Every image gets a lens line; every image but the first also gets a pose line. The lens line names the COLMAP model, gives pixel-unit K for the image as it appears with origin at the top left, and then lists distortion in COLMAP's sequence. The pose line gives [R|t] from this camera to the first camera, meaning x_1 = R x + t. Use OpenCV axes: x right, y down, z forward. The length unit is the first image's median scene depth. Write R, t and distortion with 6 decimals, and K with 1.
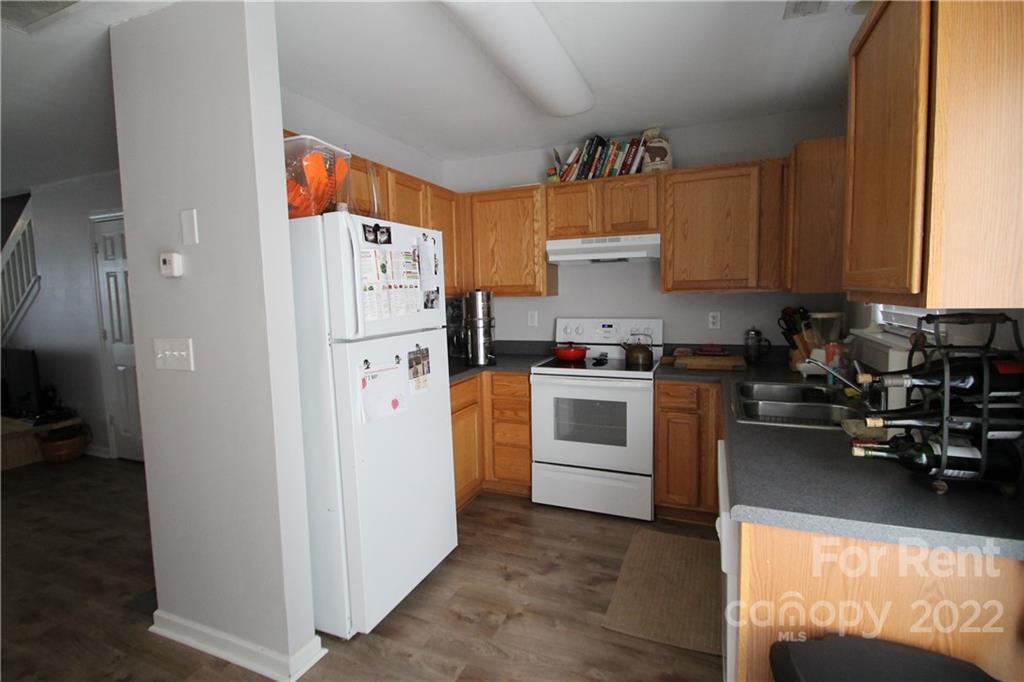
lens RADIAL K [[485.5, 0, 515.1], [0, 485.5, 336.7], [0, 0, 1]] dist [0.009384, -0.013361]
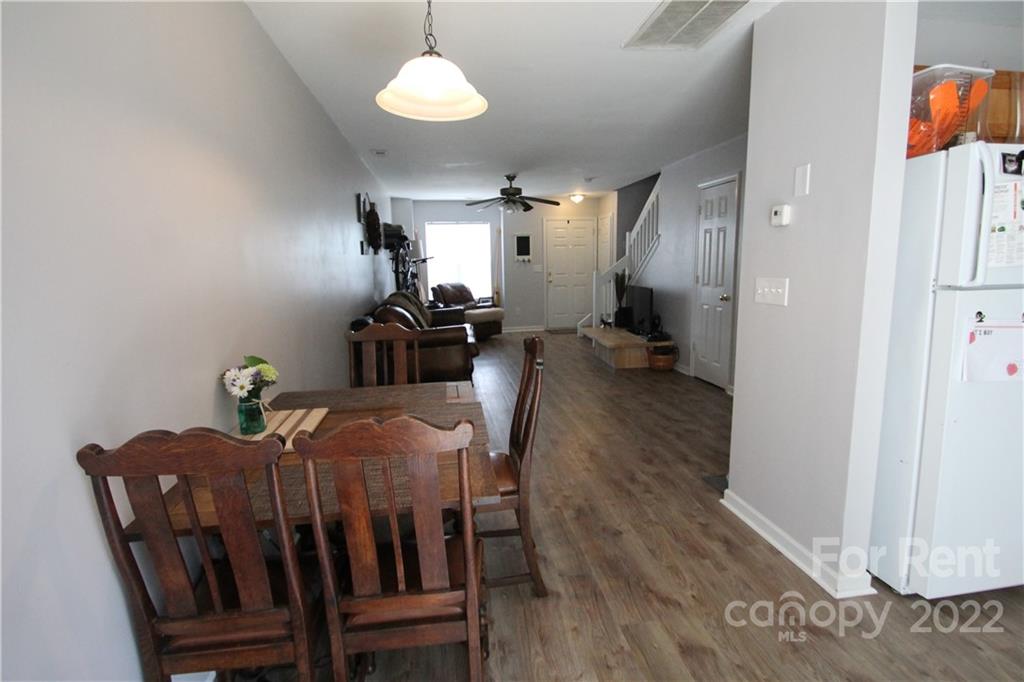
lens RADIAL K [[485.5, 0, 511.1], [0, 485.5, 335.9], [0, 0, 1]] dist [0.009384, -0.013361]
pose [[0.516075, 0.141611, -0.844756, 0.001174], [-0.068824, 0.989905, 0.123898, 0.038461], [0.853774, -0.005801, 0.520612, -0.169548]]
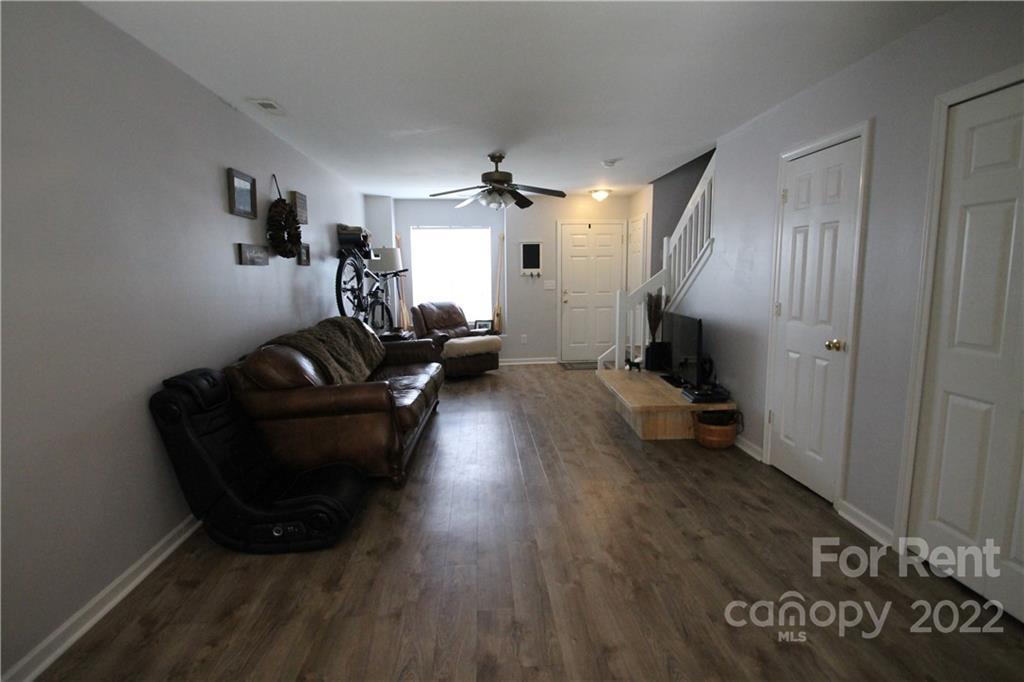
lens RADIAL K [[485.5, 0, 513.3], [0, 485.5, 337.1], [0, 0, 1]] dist [0.009384, -0.013361]
pose [[0.449530, 0.130337, -0.883705, -0.705454], [-0.079594, 0.991207, 0.105704, -0.016734], [0.889712, 0.022821, 0.455951, 0.550299]]
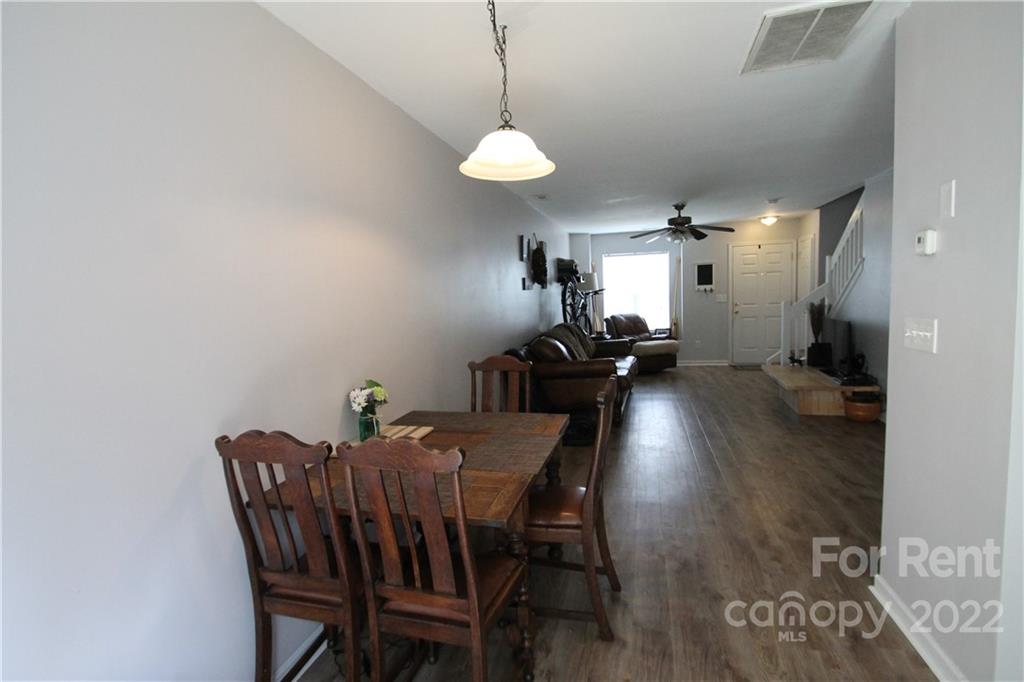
lens RADIAL K [[485.5, 0, 509.0], [0, 485.5, 334.6], [0, 0, 1]] dist [0.009384, -0.013361]
pose [[0.127827, 0.096534, -0.987087, 0.149331], [-0.055338, 0.994396, 0.090082, -0.004834], [0.990251, 0.043109, 0.132452, 0.044249]]
